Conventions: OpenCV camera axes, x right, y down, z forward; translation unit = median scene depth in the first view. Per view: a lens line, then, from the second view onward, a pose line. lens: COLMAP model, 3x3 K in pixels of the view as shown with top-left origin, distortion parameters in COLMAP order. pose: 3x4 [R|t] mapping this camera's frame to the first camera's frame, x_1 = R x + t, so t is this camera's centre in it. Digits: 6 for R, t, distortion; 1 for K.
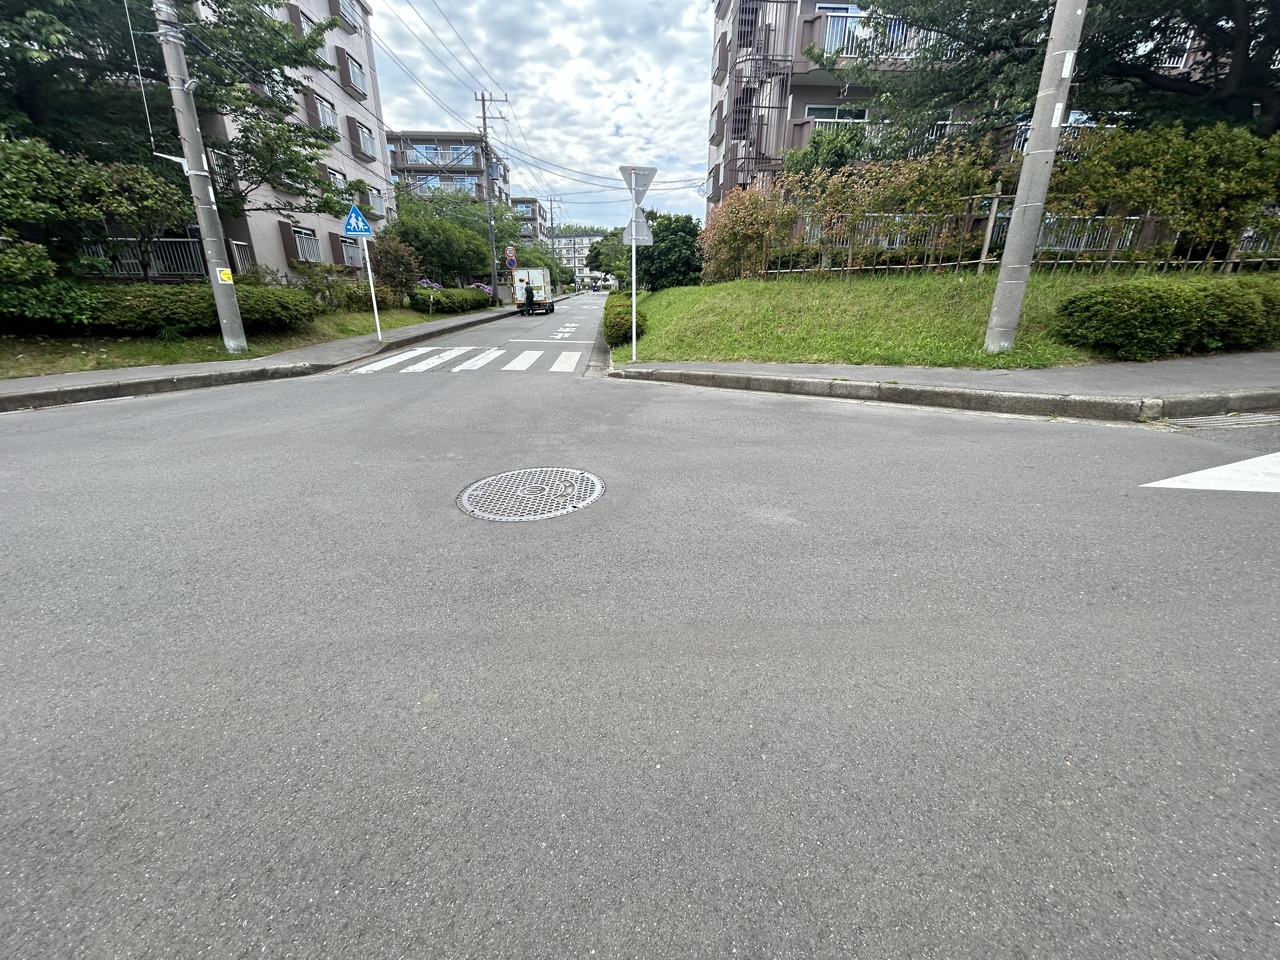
lens RADIAL K [[517.8, 0, 636.9], [0, 517.8, 480.5], [0, 0, 1]] dist [0.001379, -0.000104]
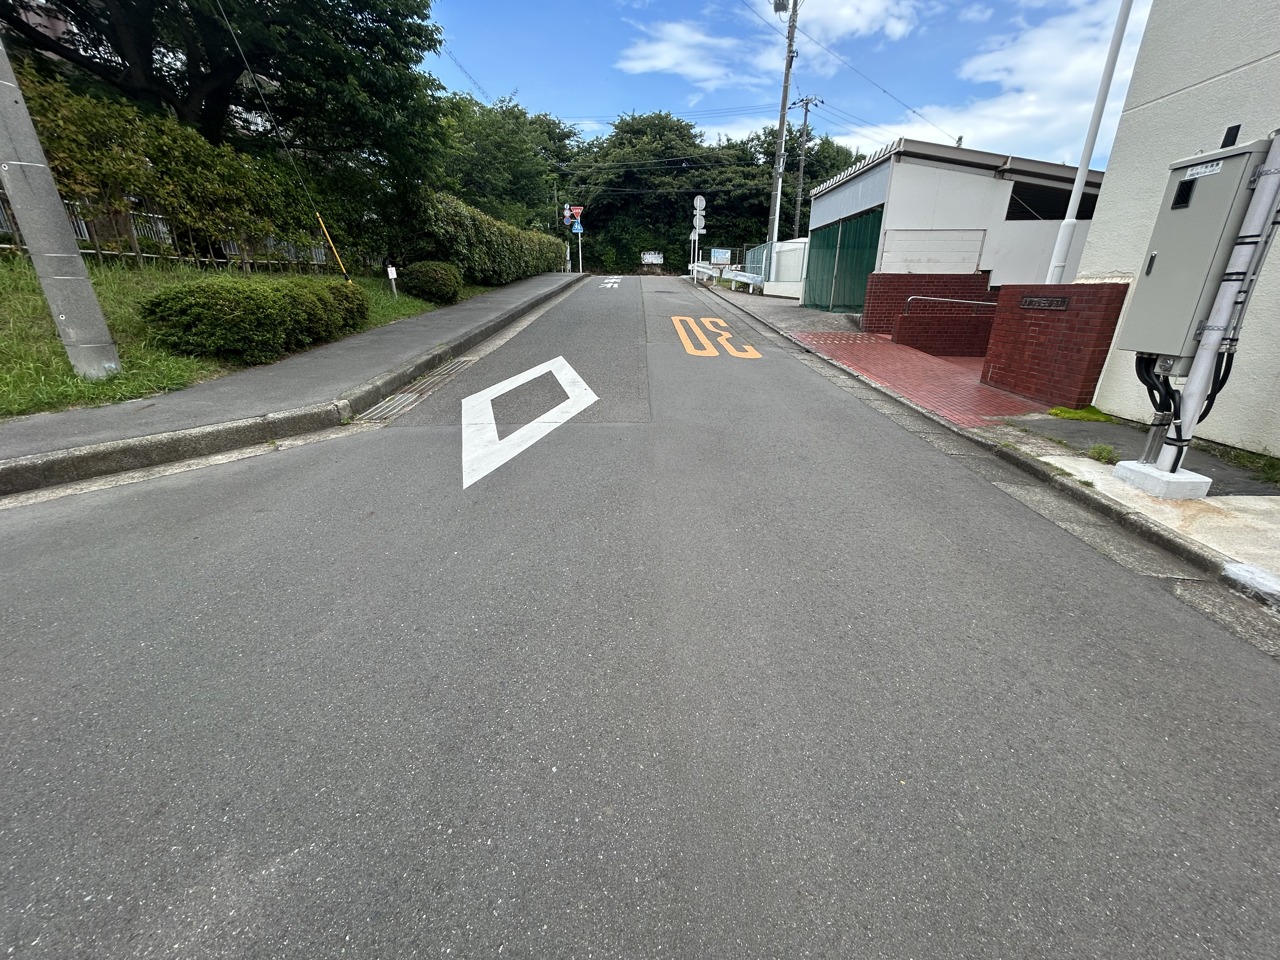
lens RADIAL K [[517.8, 0, 636.9], [0, 517.8, 480.5], [0, 0, 1]] dist [0.001379, -0.000104]
pose [[0.040977, -0.345119, 0.937664, 0.015705], [0.333637, 0.889313, 0.312743, -0.112383], [-0.941811, 0.300024, 0.151586, 0.277905]]
